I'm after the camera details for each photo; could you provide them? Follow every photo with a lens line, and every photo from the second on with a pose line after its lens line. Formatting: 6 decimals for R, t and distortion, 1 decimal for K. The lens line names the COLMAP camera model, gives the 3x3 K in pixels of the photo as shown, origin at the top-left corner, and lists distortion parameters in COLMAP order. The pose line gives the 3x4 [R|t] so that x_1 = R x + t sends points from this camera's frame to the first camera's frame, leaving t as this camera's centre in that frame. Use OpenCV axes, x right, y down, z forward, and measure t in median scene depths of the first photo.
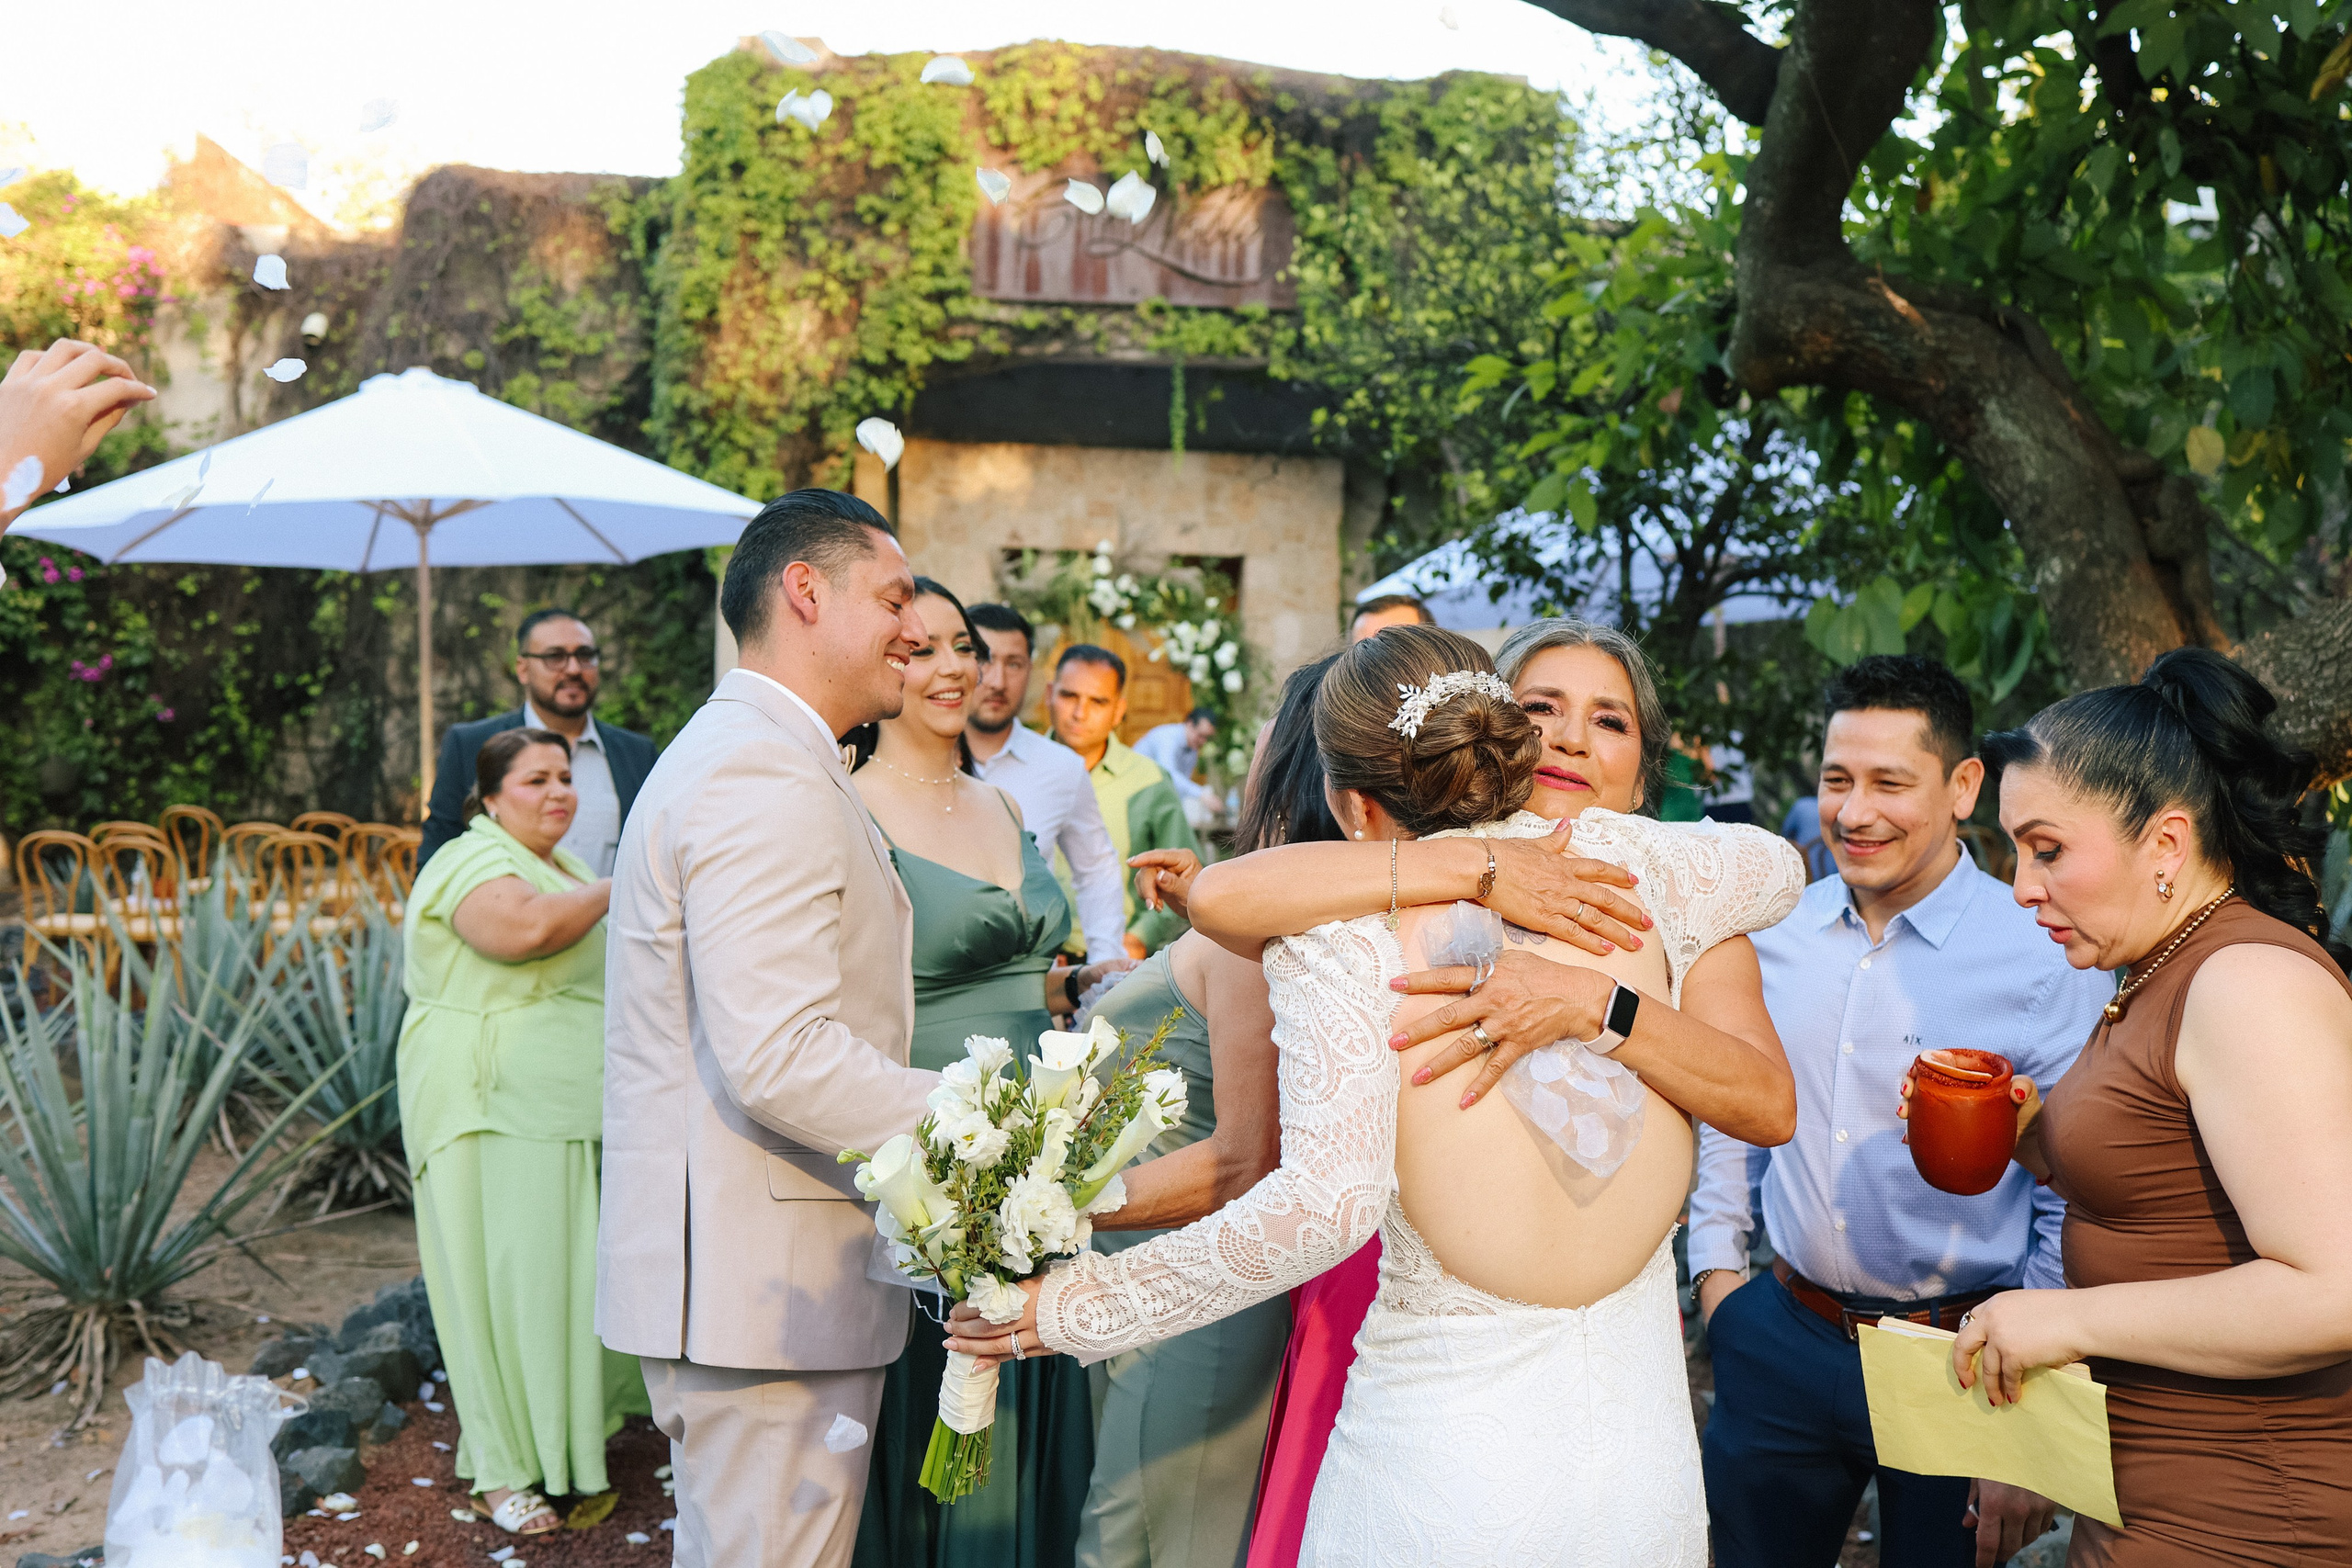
lens RADIAL K [[2538.9, 0, 1176.0], [0, 2538.9, 784.0], [0, 0, 1]] dist [-0.038941, -0.009163]
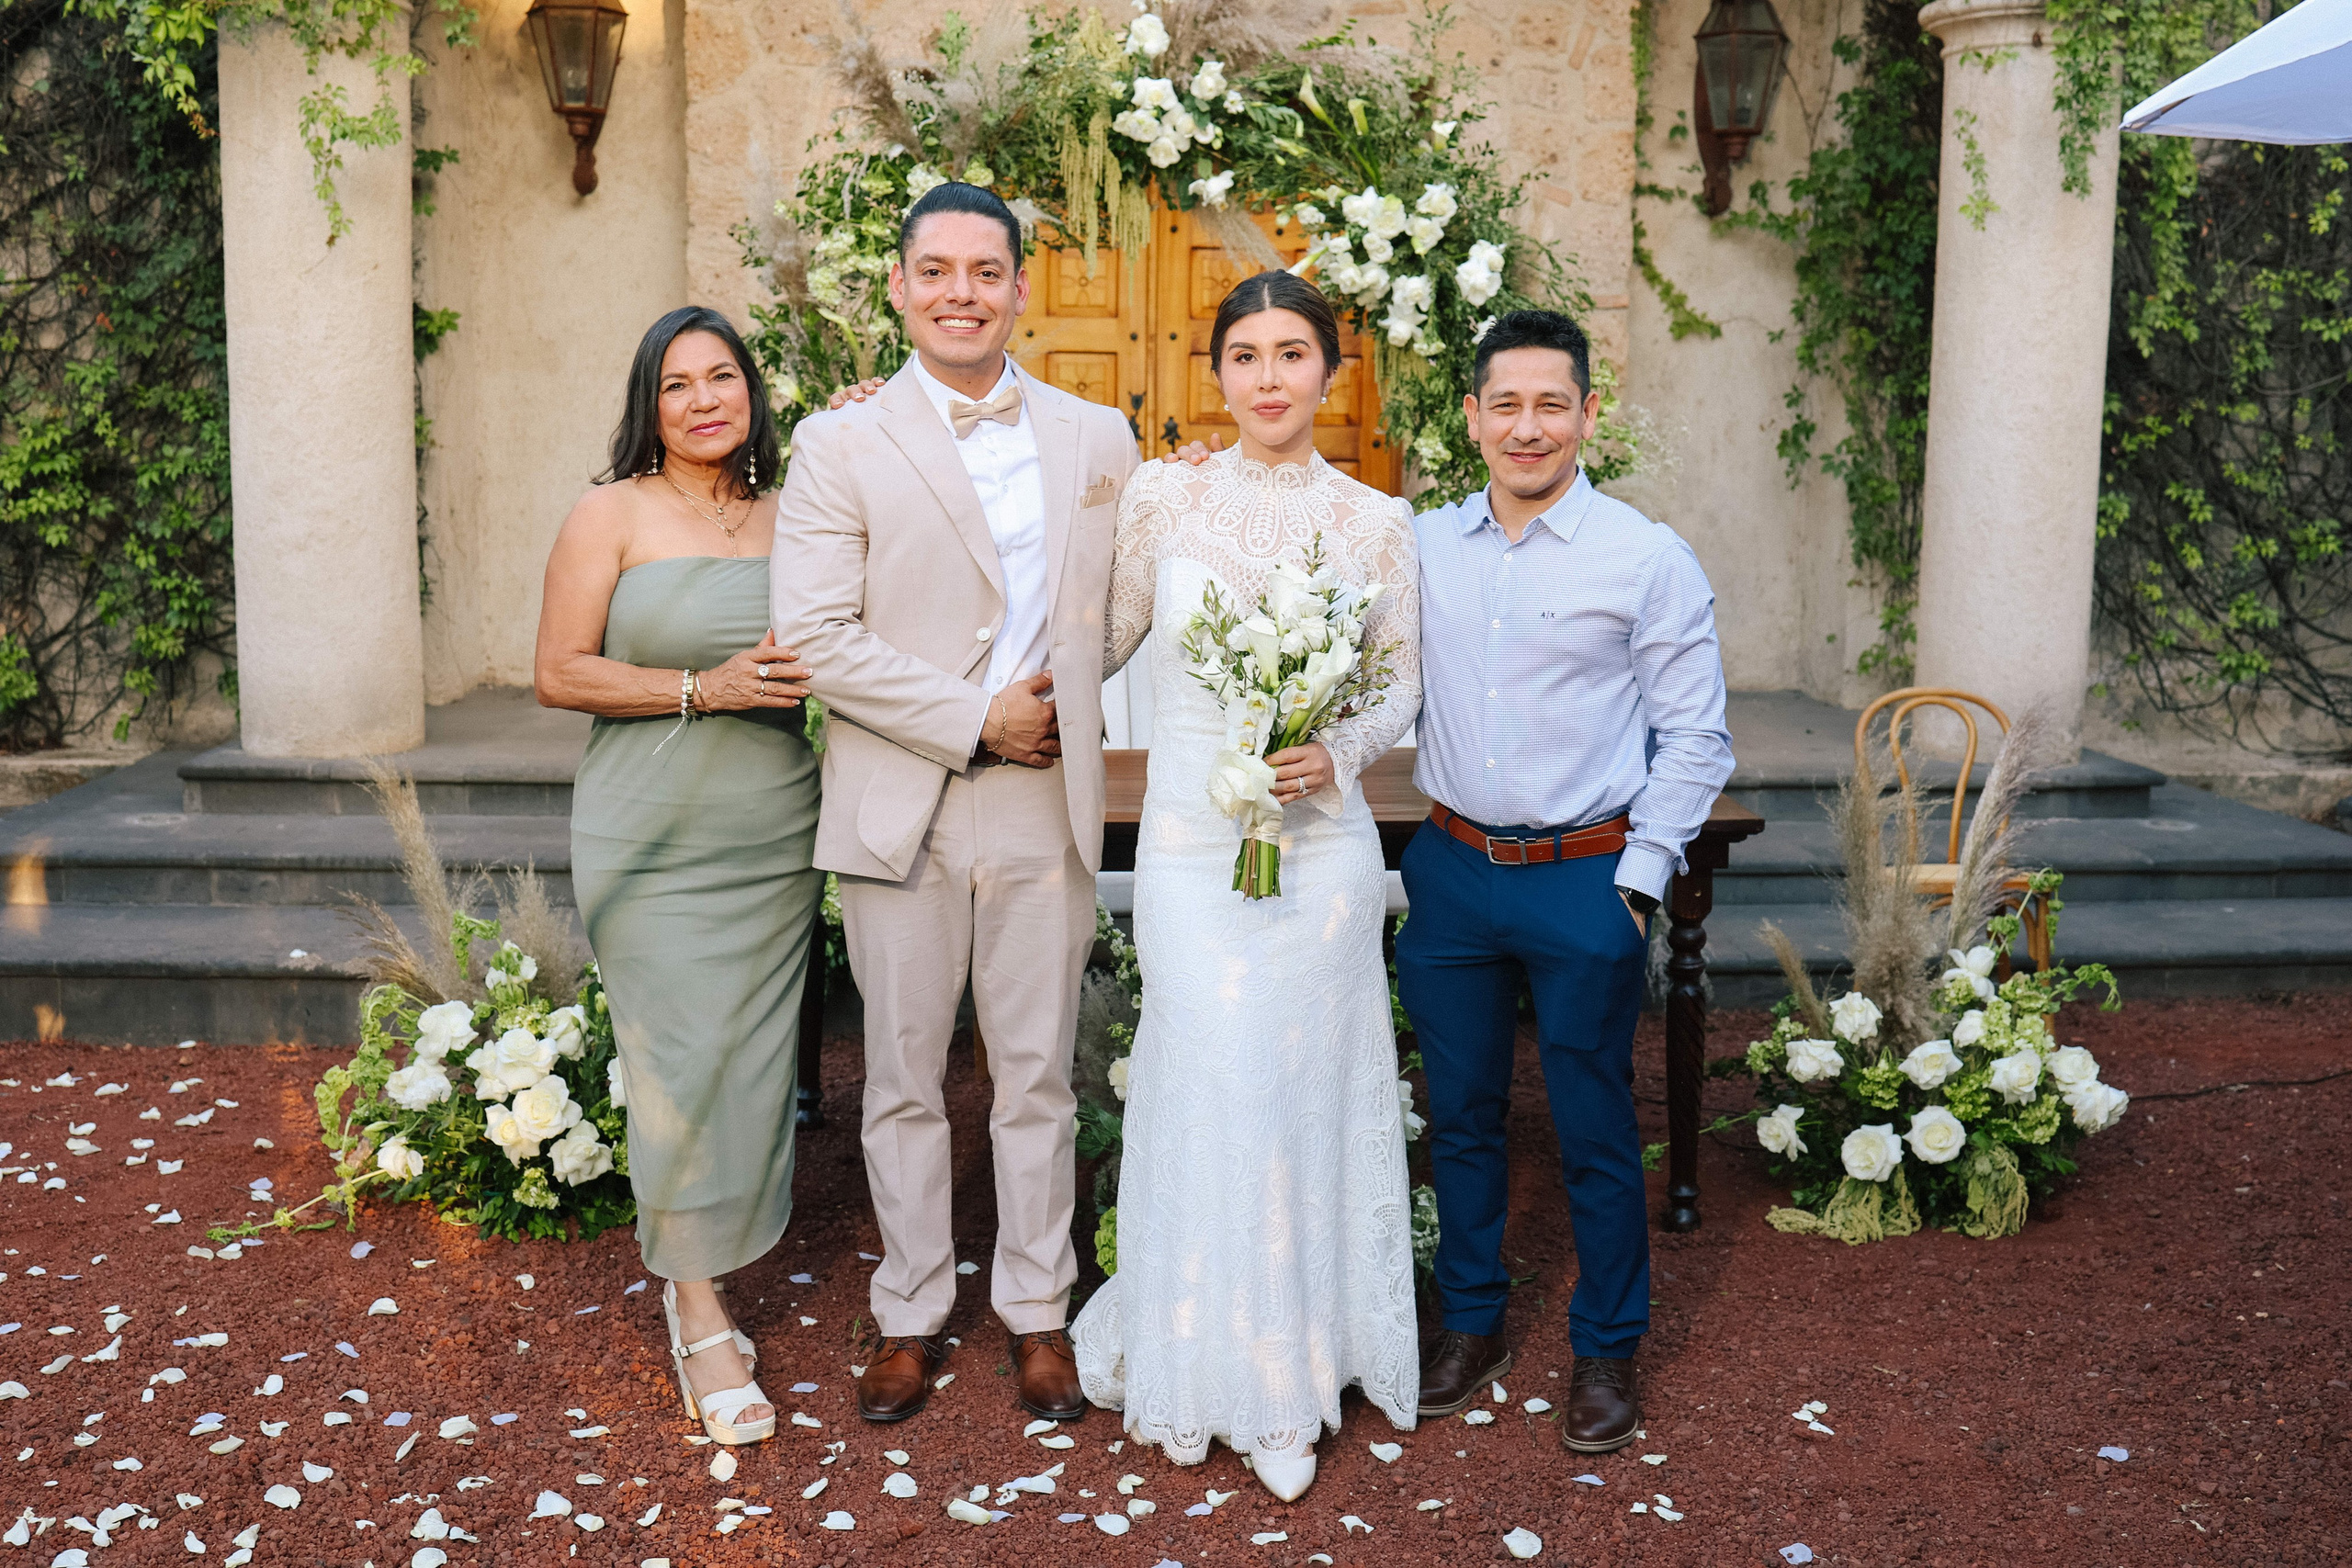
lens RADIAL K [[2374.4, 0, 1182.6], [0, 2374.4, 752.8], [0, 0, 1]] dist [-0.047558, -0.014115]
pose [[0.999787, -0.018544, 0.009033, -0.027570], [0.017363, 0.993006, 0.116783, -0.020346], [-0.011136, -0.116601, 0.993116, 0.608438]]
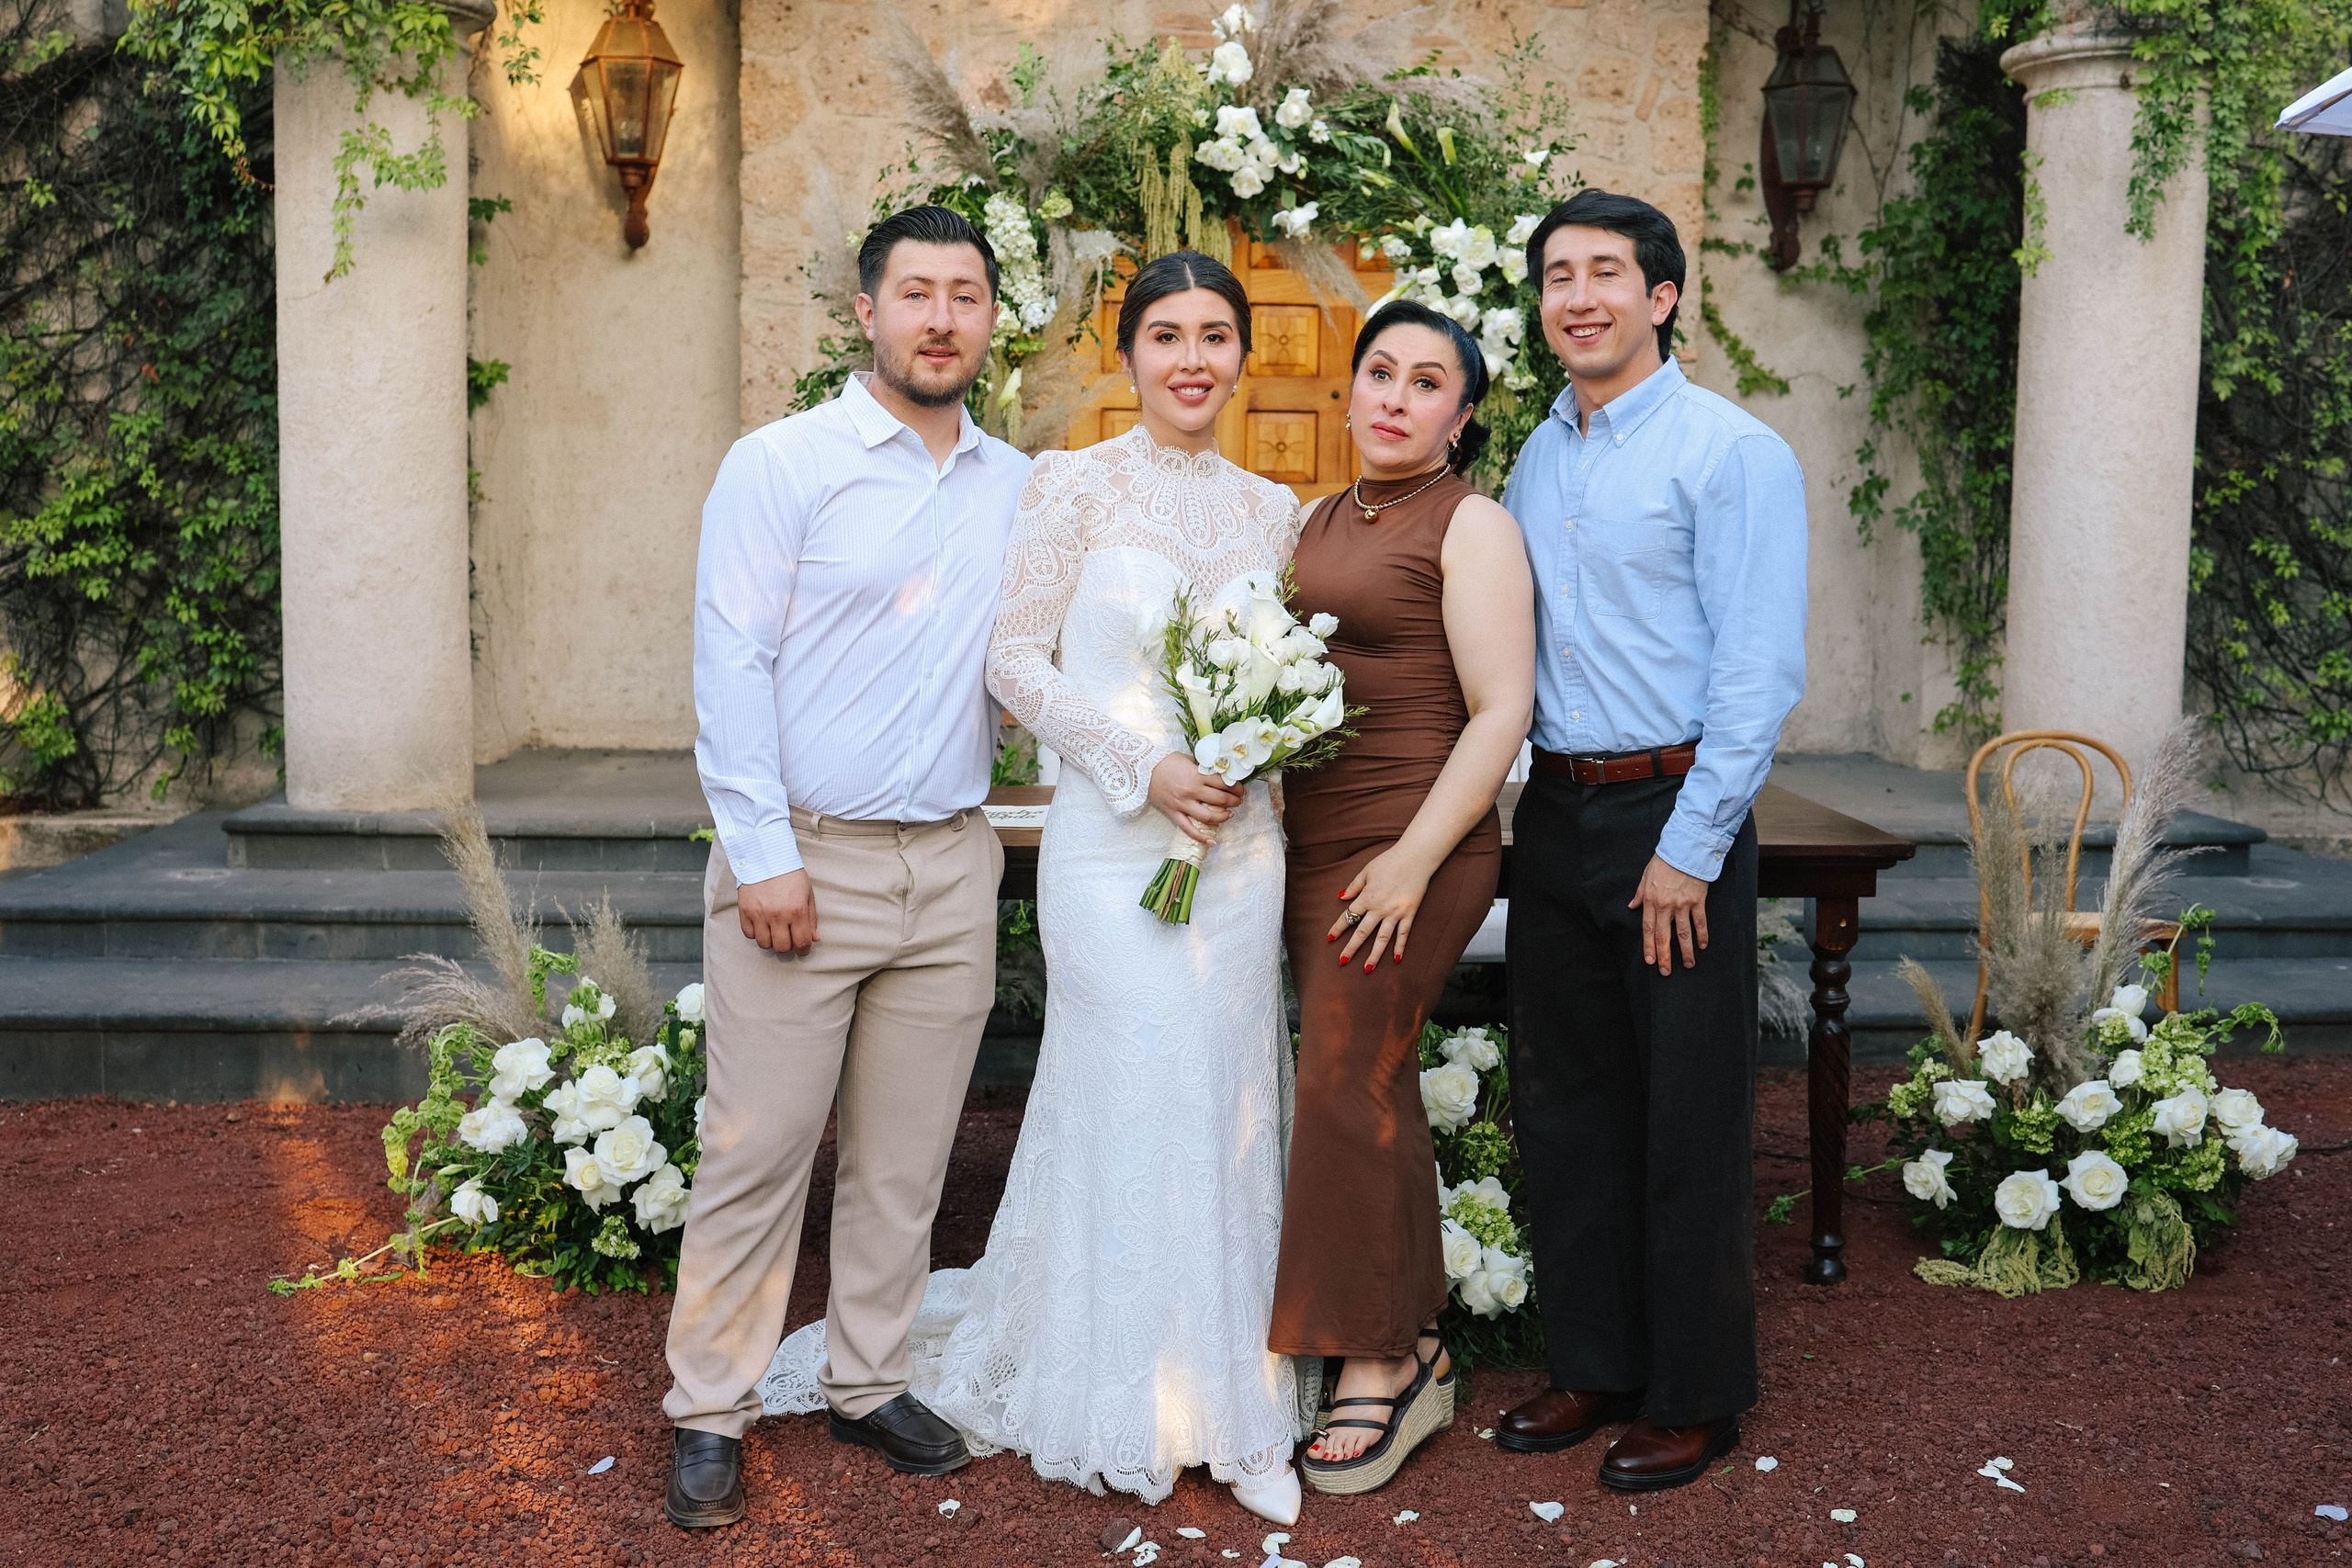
lens RADIAL K [[2374.4, 0, 1182.6], [0, 2374.4, 752.8], [0, 0, 1]] dist [-0.047558, -0.014115]
pose [[0.999819, -0.018233, 0.005391, -0.037687], [0.017773, 0.996968, 0.075753, -0.012186], [-0.006756, -0.075644, 0.997112, 0.619544]]
